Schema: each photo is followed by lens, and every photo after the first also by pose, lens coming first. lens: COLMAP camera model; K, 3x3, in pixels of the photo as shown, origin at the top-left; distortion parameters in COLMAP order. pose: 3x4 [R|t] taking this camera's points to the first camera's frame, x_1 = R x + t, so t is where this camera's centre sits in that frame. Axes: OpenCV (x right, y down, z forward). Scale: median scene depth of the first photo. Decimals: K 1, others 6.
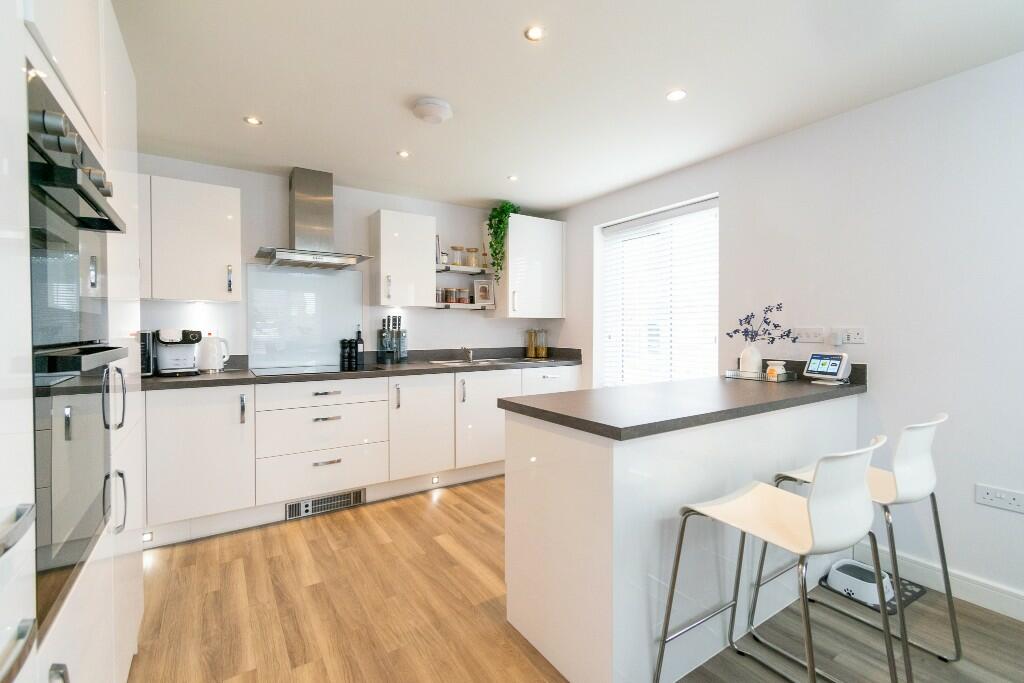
lens RADIAL K [[451.4, 0, 513.2], [0, 451.4, 335.9], [0, 0, 1]] dist [0.001956, 0.000241]
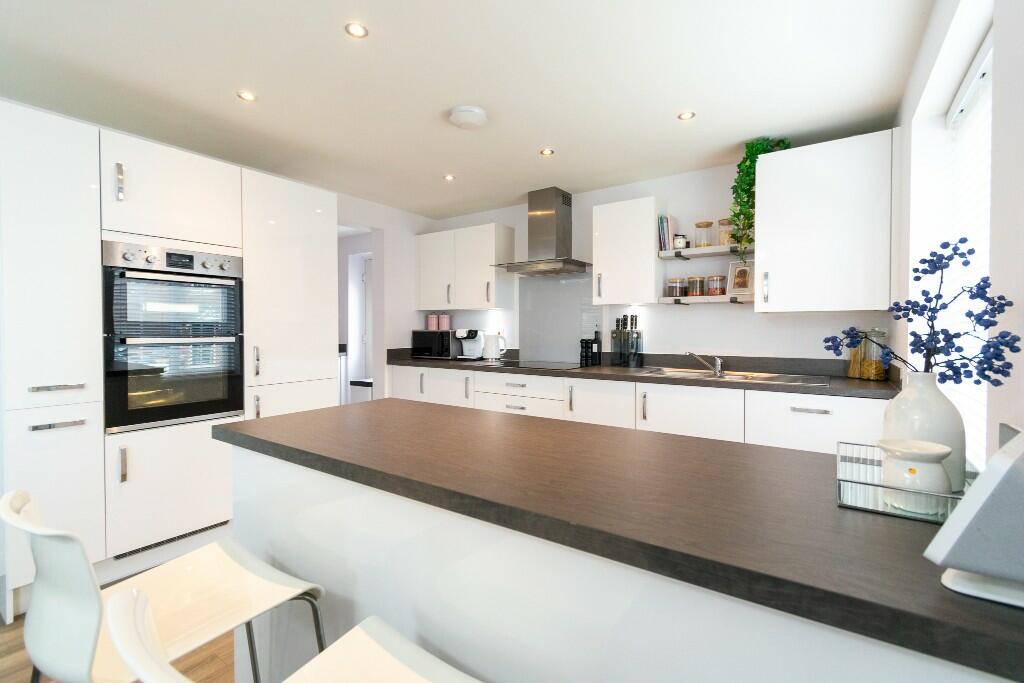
lens RADIAL K [[451.4, 0, 513.2], [0, 451.4, 335.9], [0, 0, 1]] dist [0.001956, 0.000241]
pose [[0.370321, 0.013352, -0.928808, 0.501585], [-0.018303, 0.999807, 0.007076, -0.004058], [0.928723, 0.014379, 0.370495, 0.440568]]
